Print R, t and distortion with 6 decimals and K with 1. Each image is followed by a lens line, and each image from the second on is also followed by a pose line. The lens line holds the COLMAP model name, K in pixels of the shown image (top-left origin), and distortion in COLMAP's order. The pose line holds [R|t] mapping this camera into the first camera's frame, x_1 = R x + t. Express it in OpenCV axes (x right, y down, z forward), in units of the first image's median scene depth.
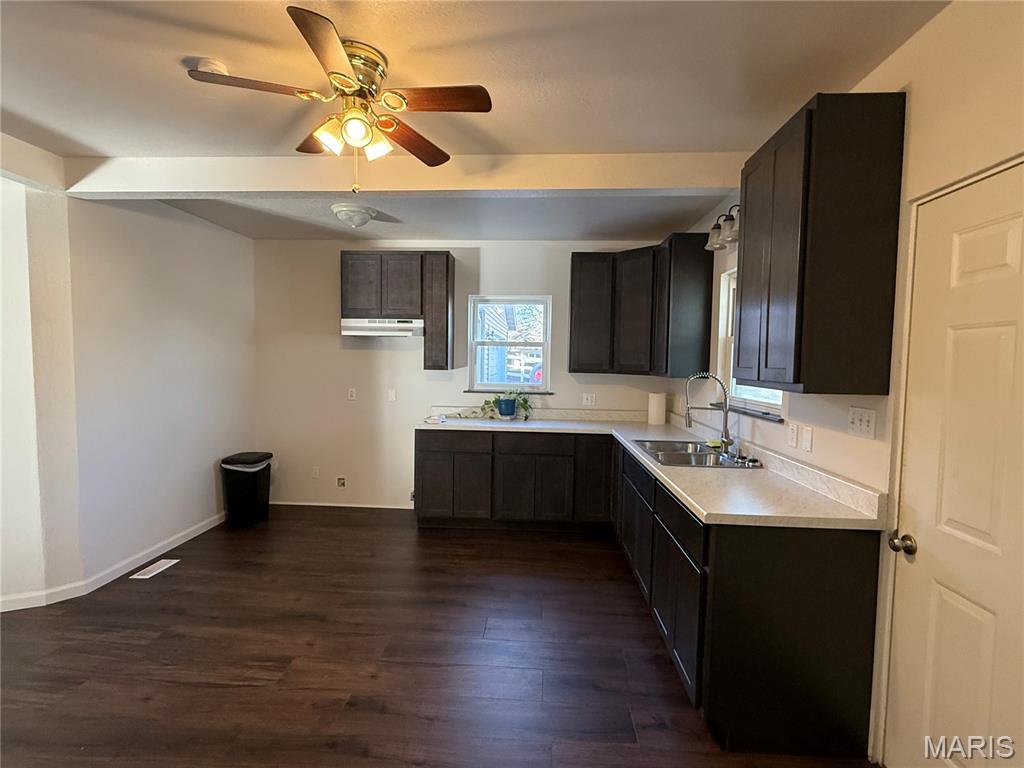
lens RADIAL K [[479.6, 0, 512.1], [0, 479.6, 385.7], [0, 0, 1]] dist [-0.003170, -0.000014]
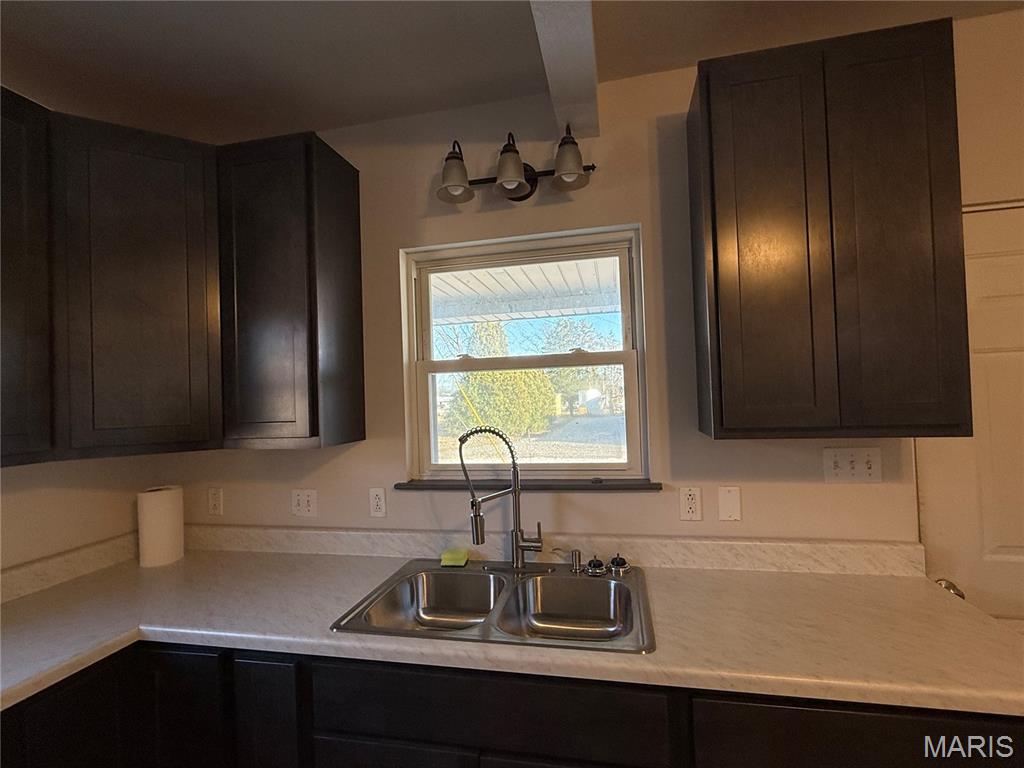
lens RADIAL K [[479.6, 0, 517.0], [0, 479.6, 383.1], [0, 0, 1]] dist [-0.003170, -0.000014]
pose [[0.150175, -0.010383, 0.988605, -0.081787], [0.089444, 0.995987, -0.003127, -0.057855], [-0.984605, 0.088894, 0.150501, 0.748414]]
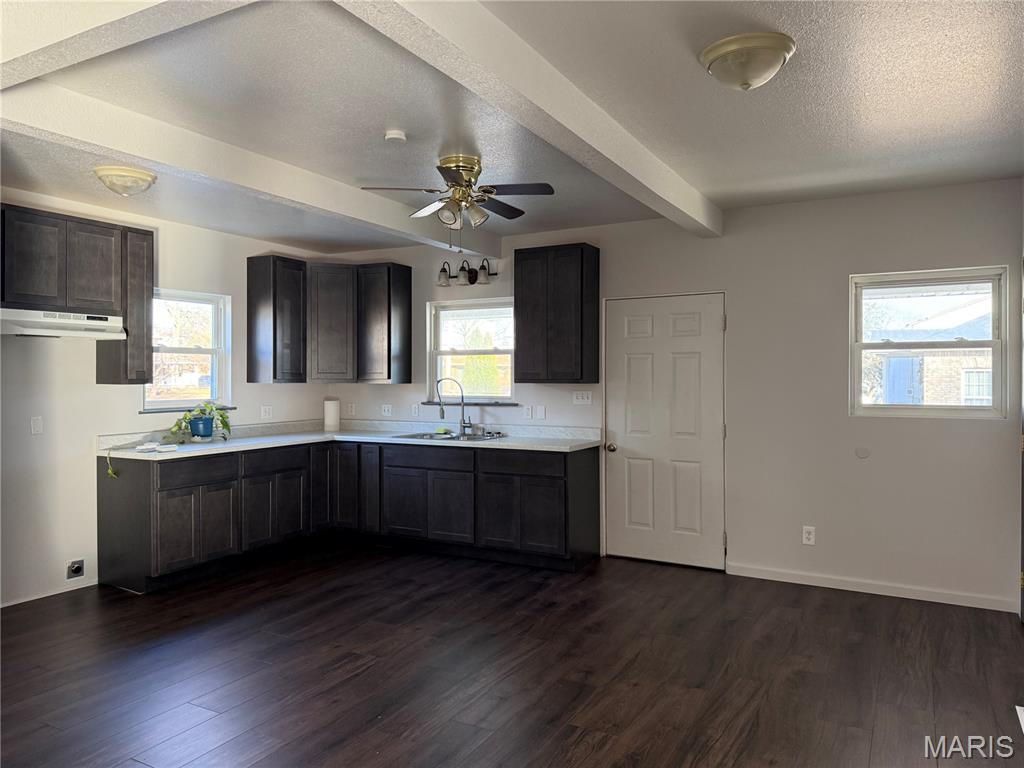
lens RADIAL K [[728.3, 0, 512.8], [0, 728.3, 389.9], [0, 0, 1]] dist [0.033197, -0.044246]
pose [[0.421069, -0.037277, 0.906262, -1.167787], [0.055603, 0.998337, 0.015230, -0.010788], [-0.905323, 0.043978, 0.422441, -0.024710]]
